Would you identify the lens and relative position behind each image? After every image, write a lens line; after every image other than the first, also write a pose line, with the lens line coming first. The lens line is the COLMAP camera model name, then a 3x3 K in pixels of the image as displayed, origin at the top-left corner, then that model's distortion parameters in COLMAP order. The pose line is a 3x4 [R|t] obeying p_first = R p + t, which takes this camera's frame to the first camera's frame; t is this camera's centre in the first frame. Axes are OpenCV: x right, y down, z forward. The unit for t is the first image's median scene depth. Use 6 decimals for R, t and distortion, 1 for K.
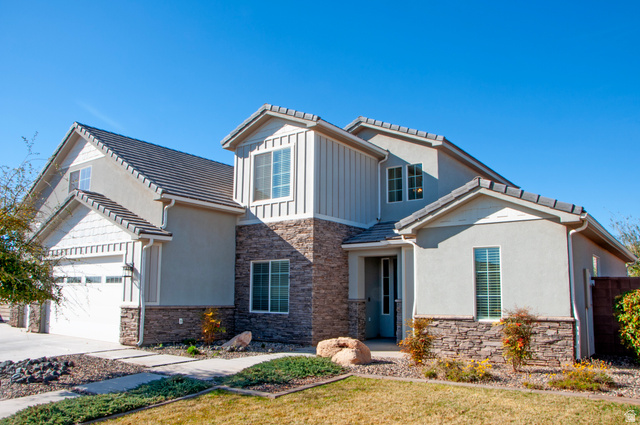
lens RADIAL K [[516.2, 0, 319.5], [0, 516.2, 225.3], [0, 0, 1]] dist [-0.110006, 0.003214]
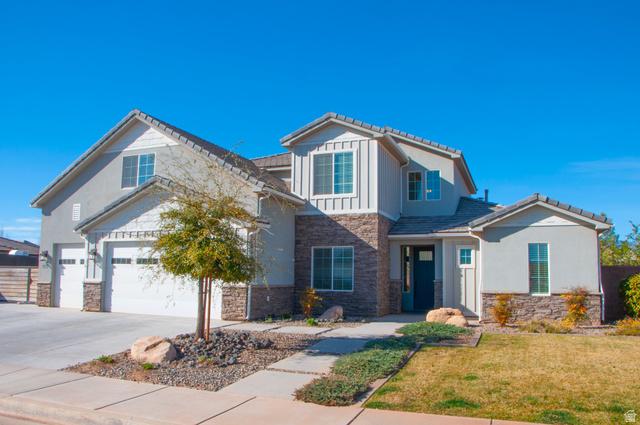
lens RADIAL K [[516.2, 0, 319.5], [0, 516.2, 225.3], [0, 0, 1]] dist [-0.110006, 0.003214]
pose [[0.962510, 0.034664, 0.269023, -0.446086], [-0.044327, 0.998569, 0.029924, -0.014797], [-0.267601, -0.040727, 0.962669, -0.127158]]
